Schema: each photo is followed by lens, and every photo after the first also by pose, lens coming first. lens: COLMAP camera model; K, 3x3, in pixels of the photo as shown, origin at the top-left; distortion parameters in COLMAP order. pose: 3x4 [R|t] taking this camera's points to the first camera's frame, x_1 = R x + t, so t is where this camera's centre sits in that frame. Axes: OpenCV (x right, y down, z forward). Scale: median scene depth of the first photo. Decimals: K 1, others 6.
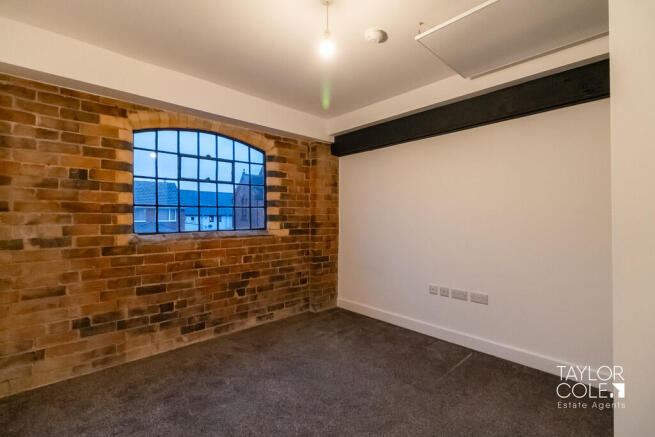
lens RADIAL K [[292.7, 0, 321.6], [0, 292.7, 218.7], [0, 0, 1]] dist [-0.000014, 0.001131]
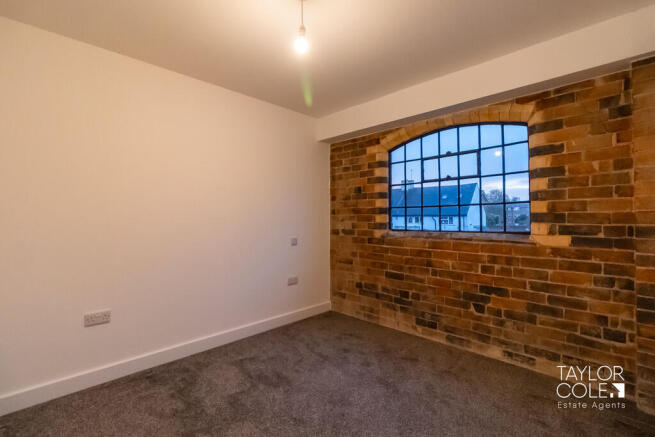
lens RADIAL K [[292.7, 0, 328.1], [0, 292.7, 218.0], [0, 0, 1]] dist [-0.000014, 0.001131]
pose [[0.056771, -0.000810, -0.998387, 0.570456], [-0.002309, 0.999997, -0.000943, 0.000499], [0.998385, 0.002359, 0.056769, 0.581747]]
